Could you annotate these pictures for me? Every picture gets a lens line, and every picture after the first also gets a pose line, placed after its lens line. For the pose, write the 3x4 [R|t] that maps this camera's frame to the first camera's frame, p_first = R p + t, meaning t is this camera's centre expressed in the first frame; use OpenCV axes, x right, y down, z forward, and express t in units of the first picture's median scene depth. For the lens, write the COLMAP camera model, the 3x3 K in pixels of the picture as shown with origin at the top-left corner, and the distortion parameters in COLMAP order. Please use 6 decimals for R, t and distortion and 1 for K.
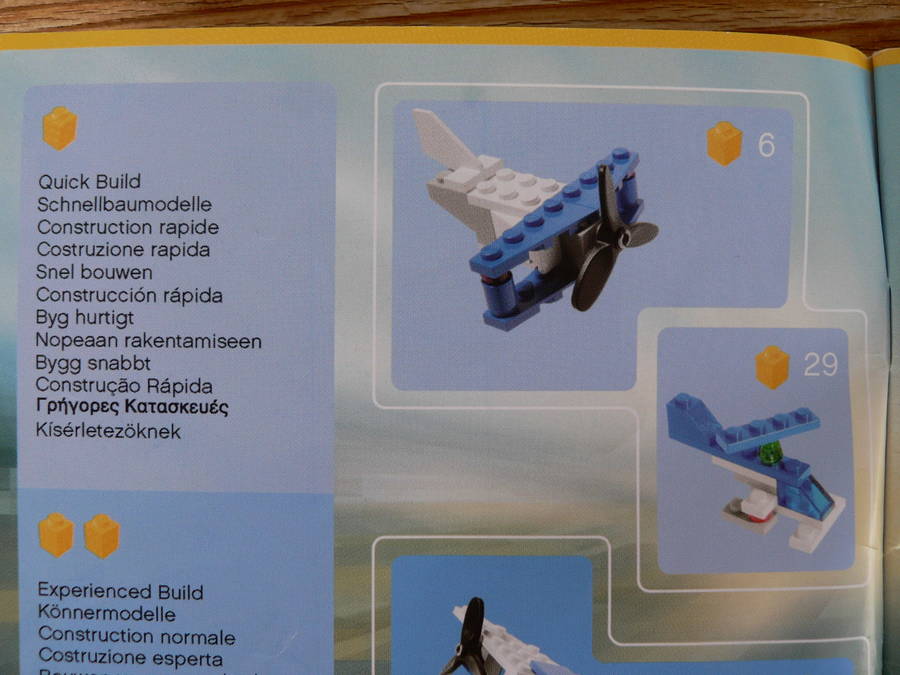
lens RADIAL K [[956.4, 0, 439.0], [0, 956.4, 332.1], [0, 0, 1]] dist [-0.196260, 0.035859]
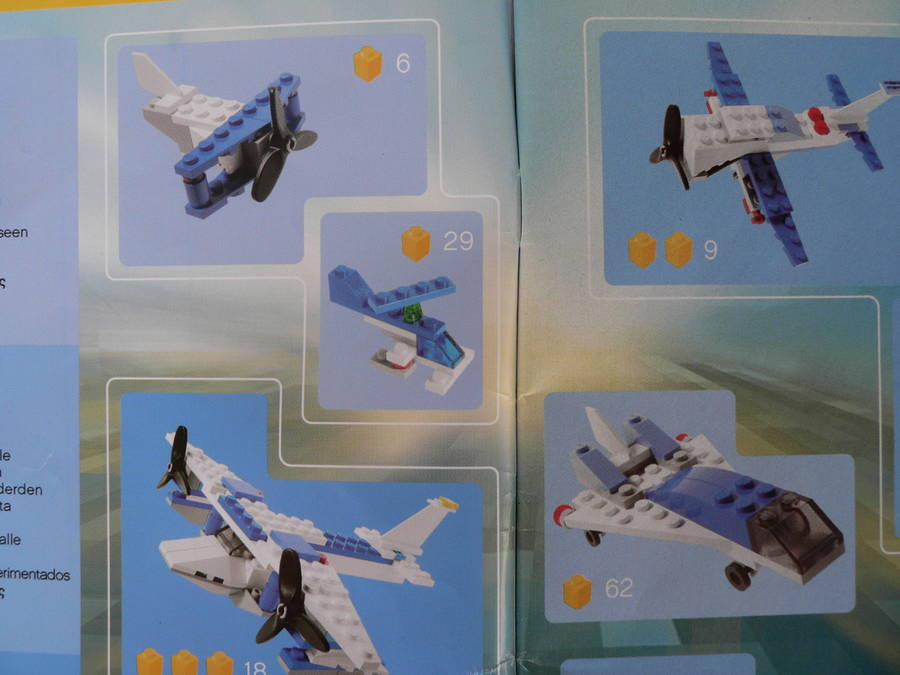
lens RADIAL K [[951.7, 0, 450.0], [0, 951.7, 337.5], [0, 0, 1]] dist [-0.190729, 0.095134]
pose [[0.996733, -0.007846, -0.080380, 0.509570], [0.009611, 0.999721, 0.021592, 0.136470], [0.080188, -0.022294, 0.996530, -0.246065]]
